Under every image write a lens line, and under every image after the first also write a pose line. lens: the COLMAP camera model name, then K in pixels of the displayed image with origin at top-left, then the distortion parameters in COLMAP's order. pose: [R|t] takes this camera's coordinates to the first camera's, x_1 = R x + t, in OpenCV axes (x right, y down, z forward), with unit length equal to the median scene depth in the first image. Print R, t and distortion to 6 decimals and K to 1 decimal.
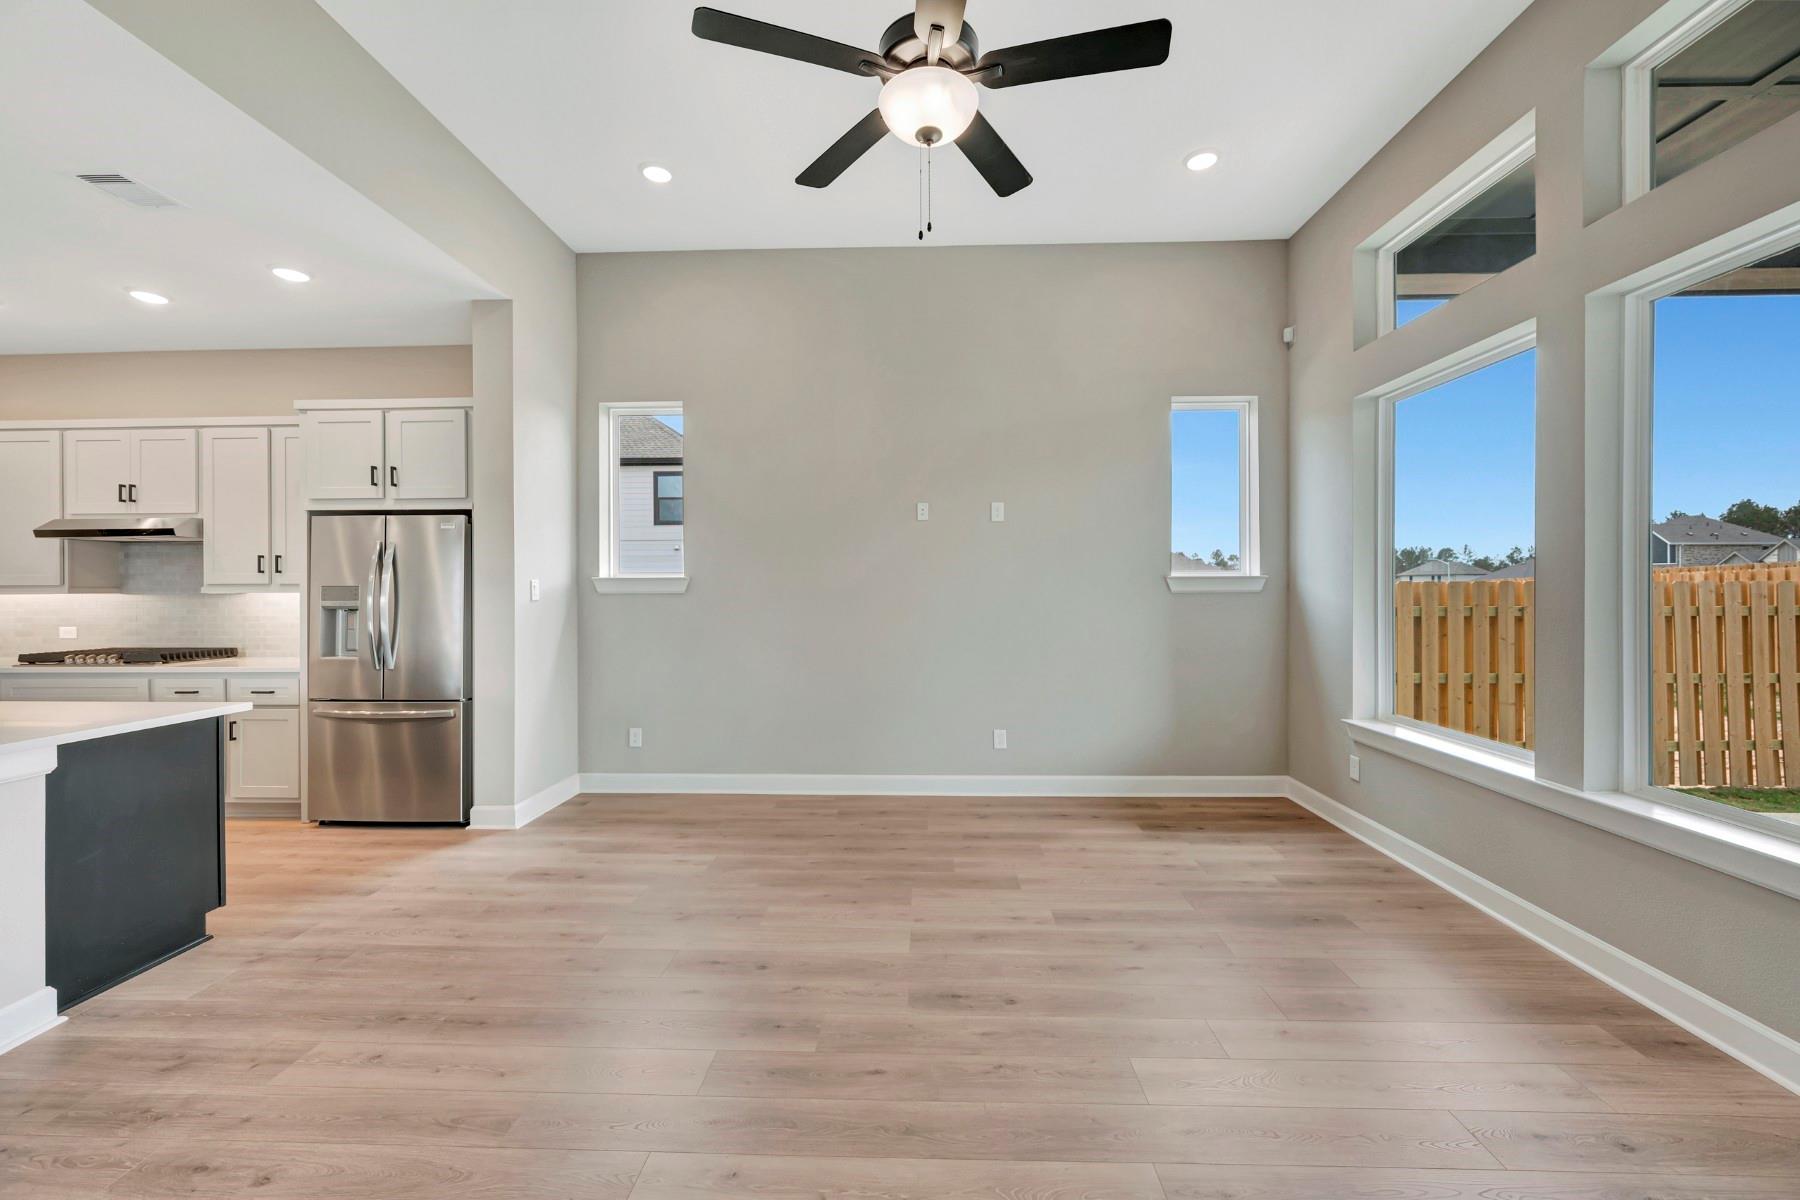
lens RADIAL K [[710.6, 0, 913.1], [0, 710.6, 594.5], [0, 0, 1]] dist [0.002467, -0.000322]
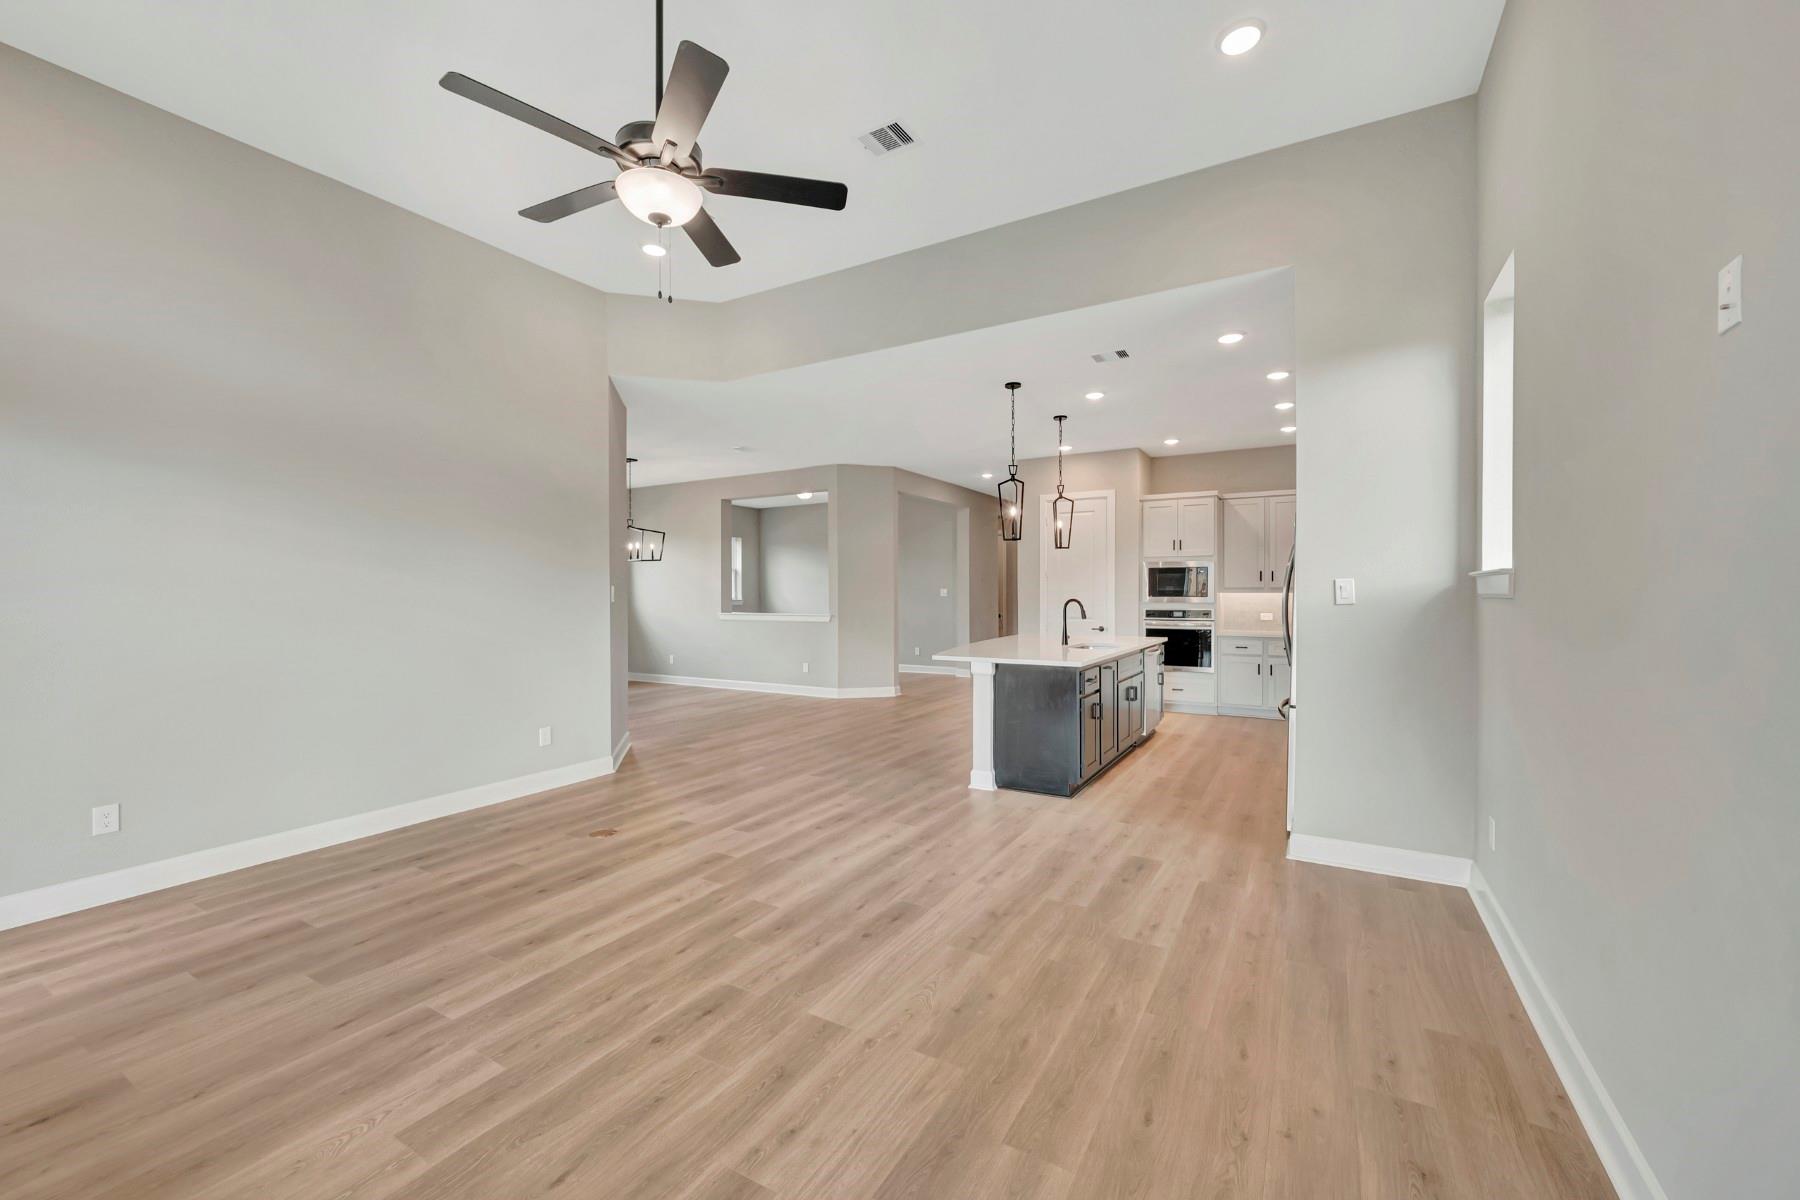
lens RADIAL K [[710.6, 0, 904.1], [0, 710.6, 595.3], [0, 0, 1]] dist [0.002467, -0.000322]
pose [[-0.486366, 0.009087, -0.873708, 0.575009], [-0.002420, 0.999928, 0.011746, -0.013619], [0.873752, 0.007827, -0.486309, 1.263909]]
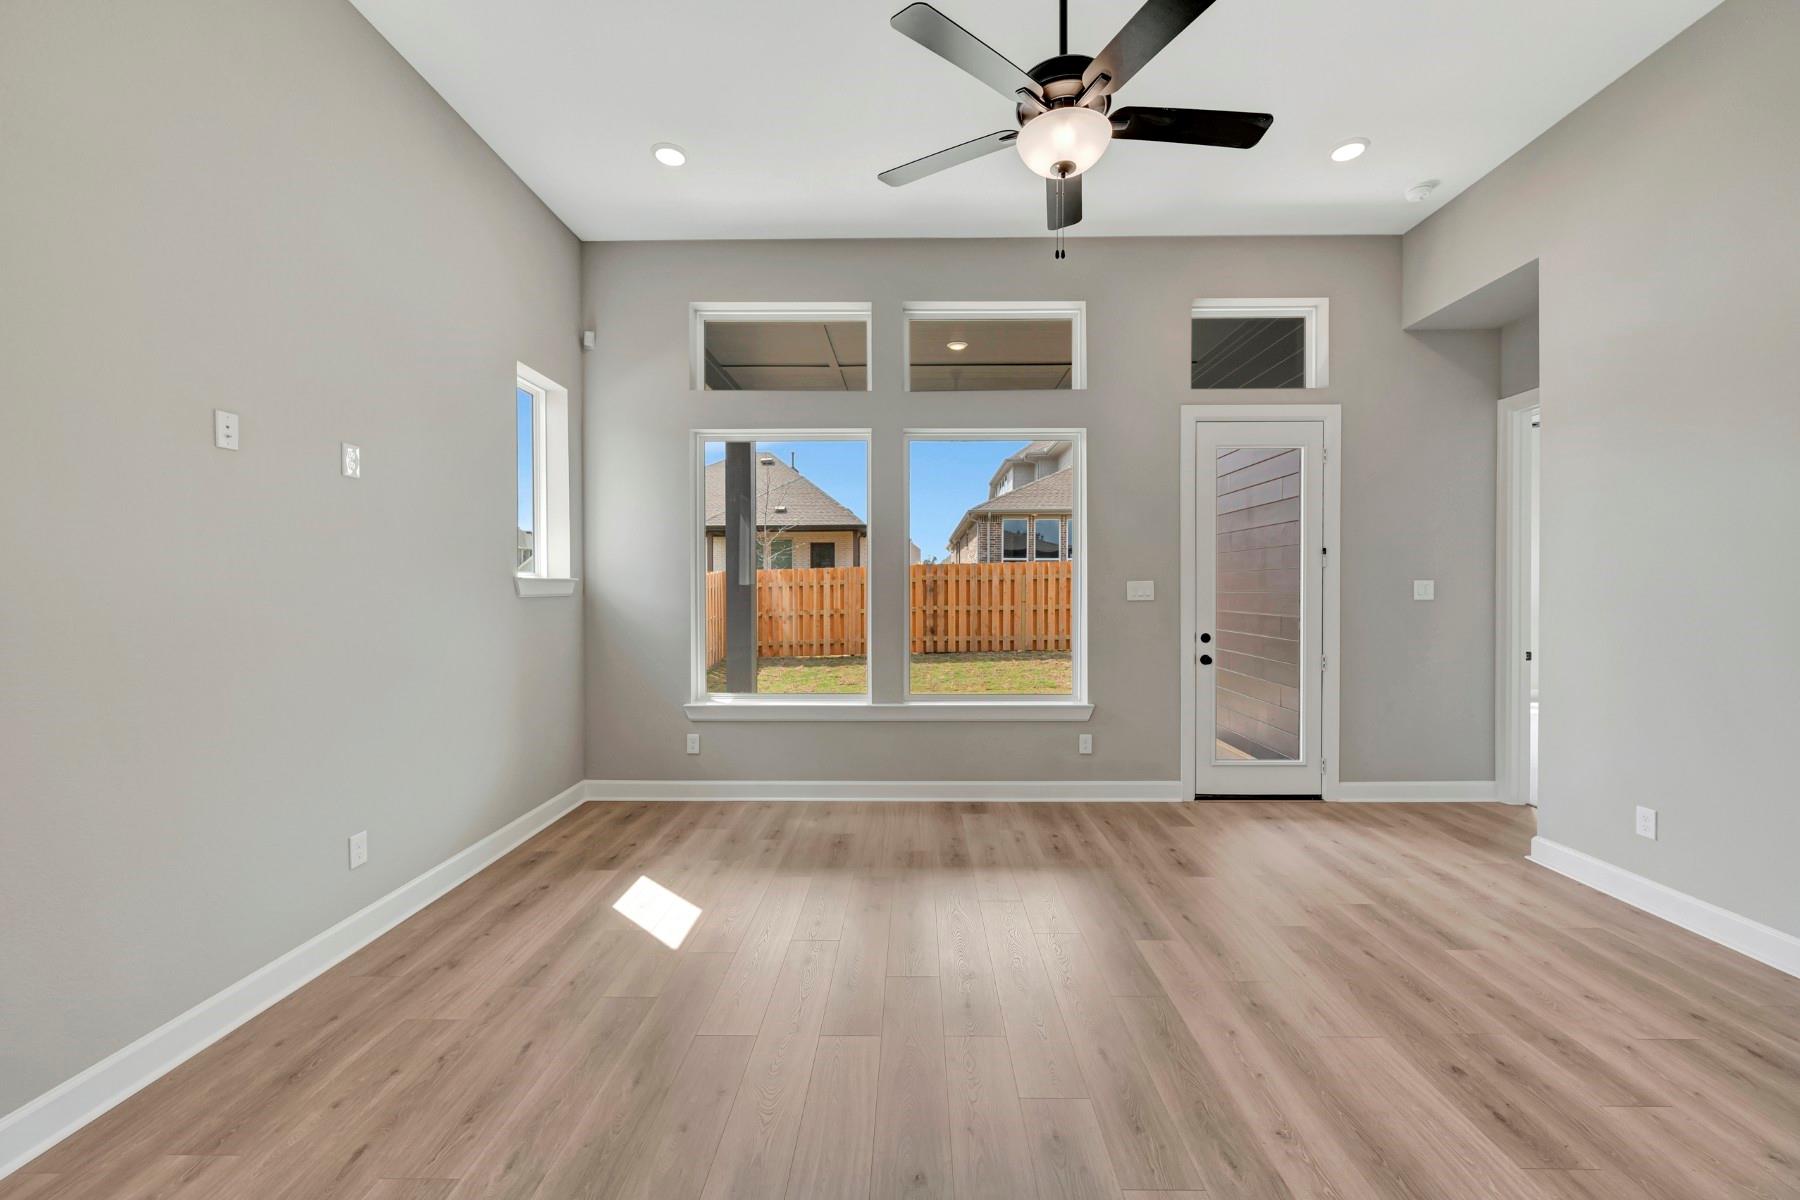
lens RADIAL K [[710.6, 0, 900.5], [0, 710.6, 598.0], [0, 0, 1]] dist [0.002467, -0.000322]
pose [[-0.004425, -0.009921, 0.999941, -0.680661], [0.011699, 0.999882, 0.009972, -0.006622], [-0.999922, 0.011743, -0.004308, 0.808800]]
